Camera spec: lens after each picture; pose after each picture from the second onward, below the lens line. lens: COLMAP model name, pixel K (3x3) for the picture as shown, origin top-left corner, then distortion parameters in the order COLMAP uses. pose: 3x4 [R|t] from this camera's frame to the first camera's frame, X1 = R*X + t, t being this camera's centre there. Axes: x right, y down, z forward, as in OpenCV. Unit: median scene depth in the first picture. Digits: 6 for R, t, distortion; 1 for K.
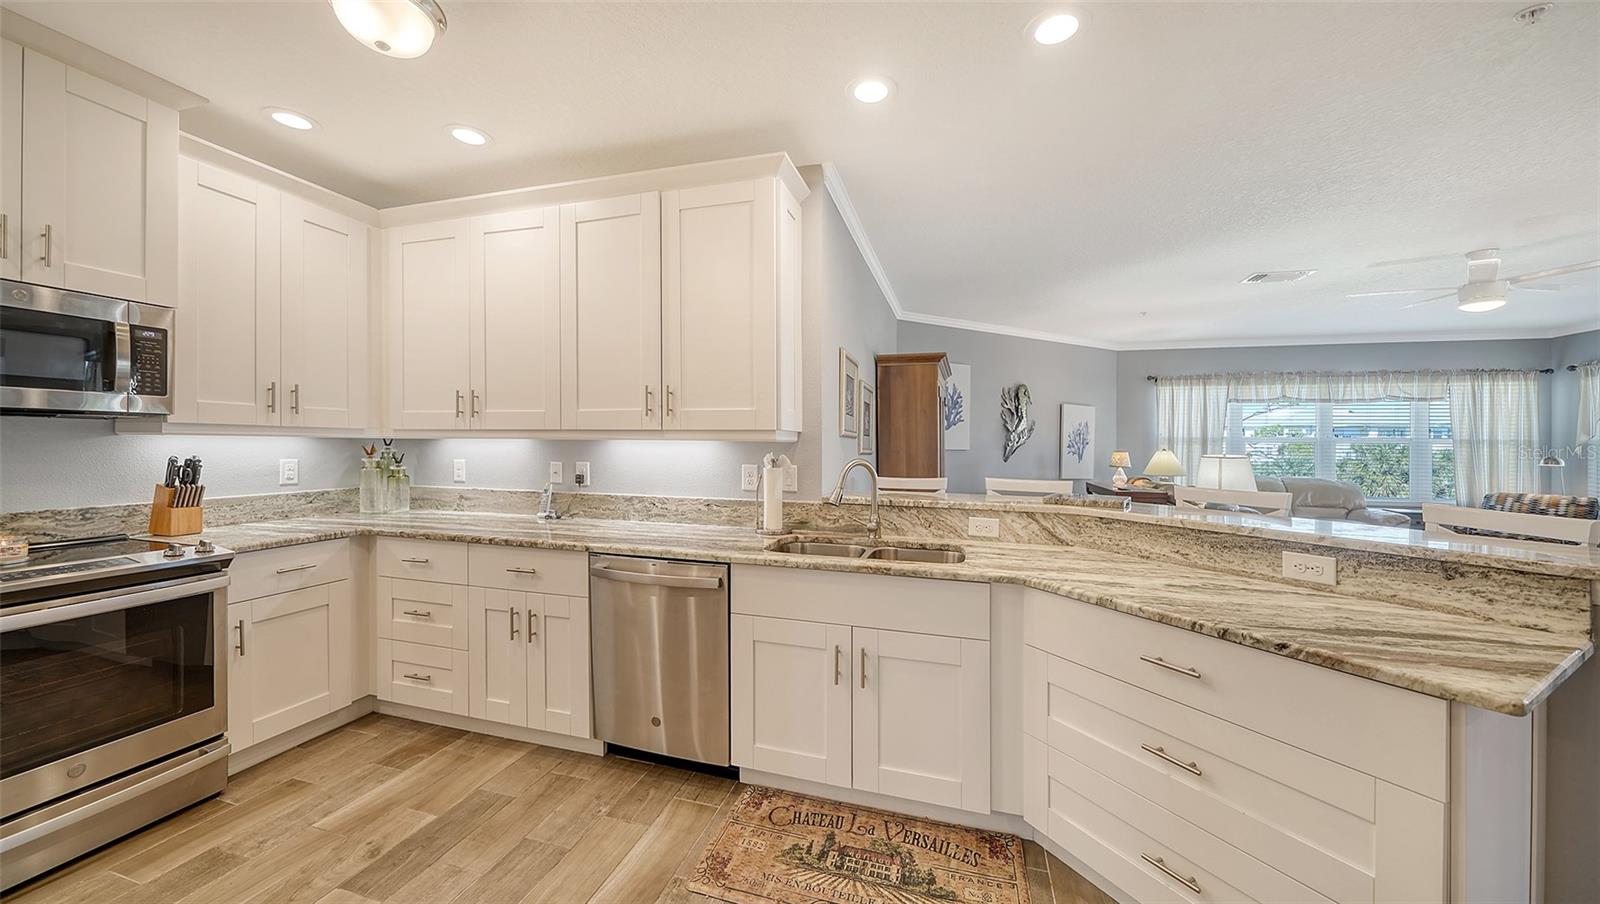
lens RADIAL K [[566.5, 0, 807.5], [0, 566.5, 440.6], [0, 0, 1]] dist [-0.000137, -0.002091]
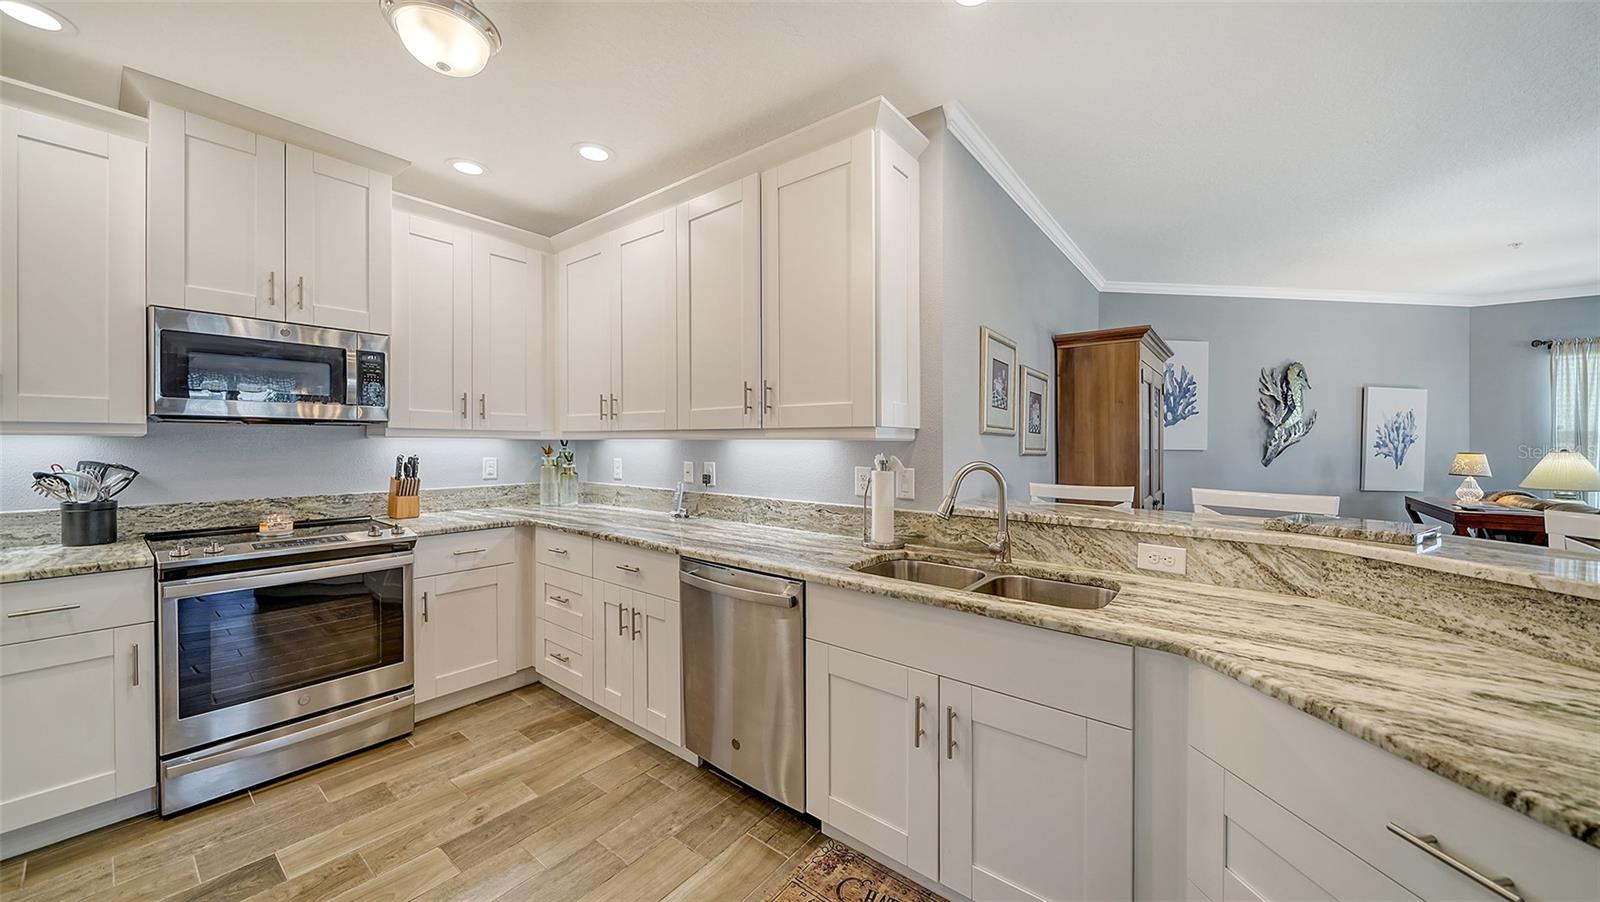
lens RADIAL K [[567.9, 0, 801.1], [0, 567.9, 443.9], [0, 0, 1]] dist [-0.002876, -0.000360]
pose [[0.925110, -0.003250, -0.379685, 0.160016], [0.005336, 0.999976, 0.004441, 0.002720], [0.379661, -0.006134, 0.925105, 0.163475]]
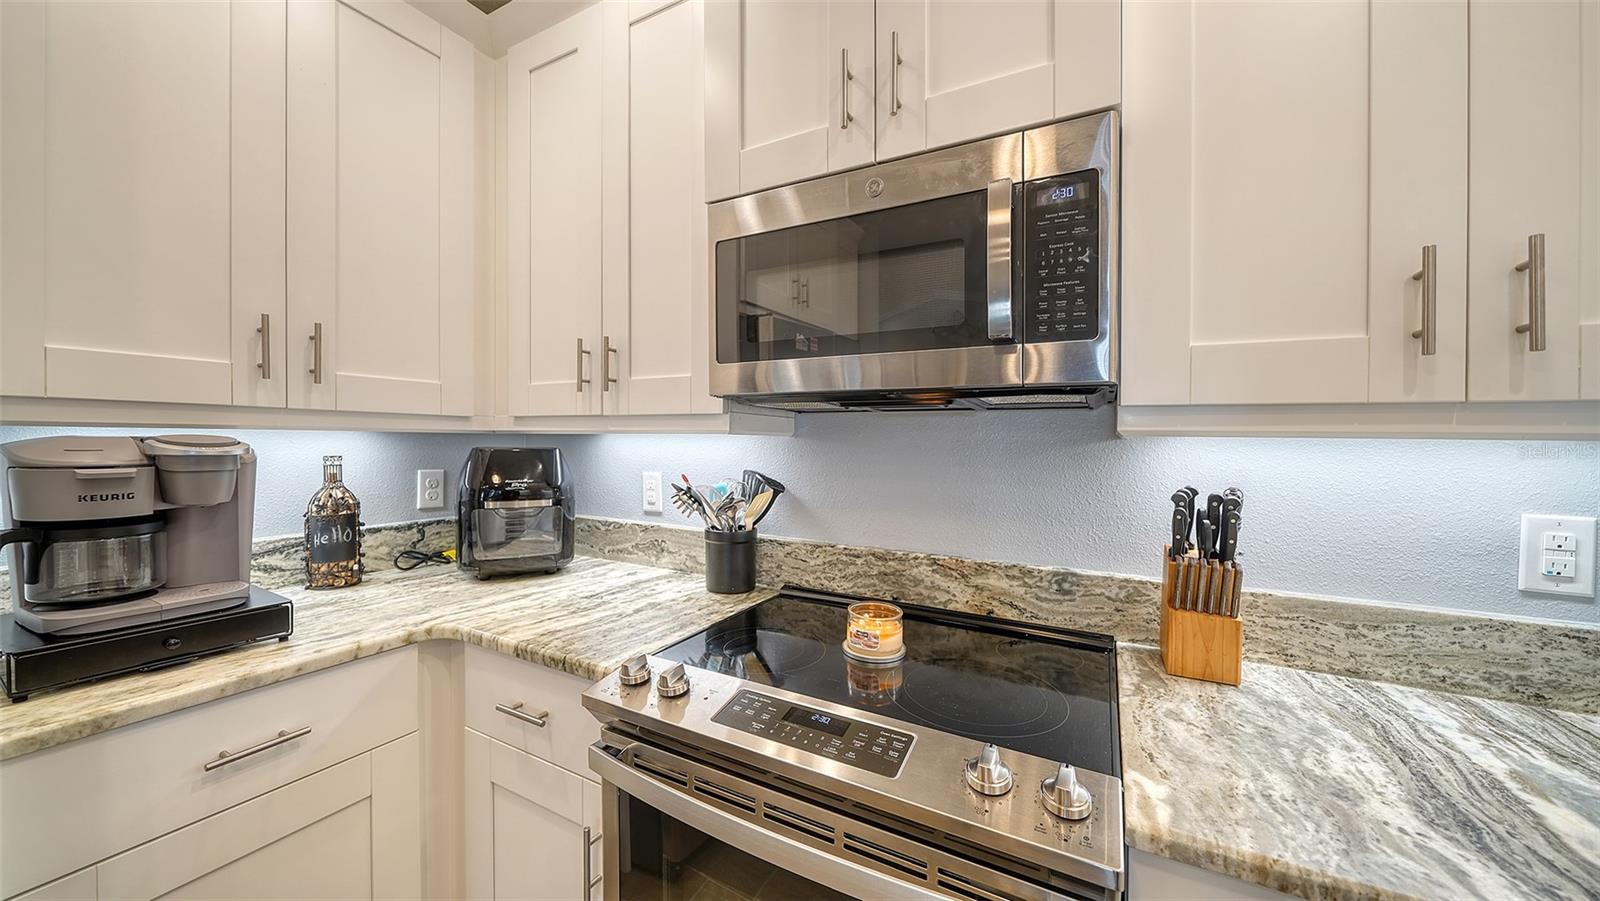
lens RADIAL K [[577.5, 0, 790.8], [0, 577.5, 452.3], [0, 0, 1]] dist [-0.005365, -0.000199]
pose [[-0.234763, 0.005662, -0.972036, -0.579594], [-0.012670, 0.999880, 0.008884, 0.001766], [0.971970, 0.014401, -0.234663, 0.748586]]
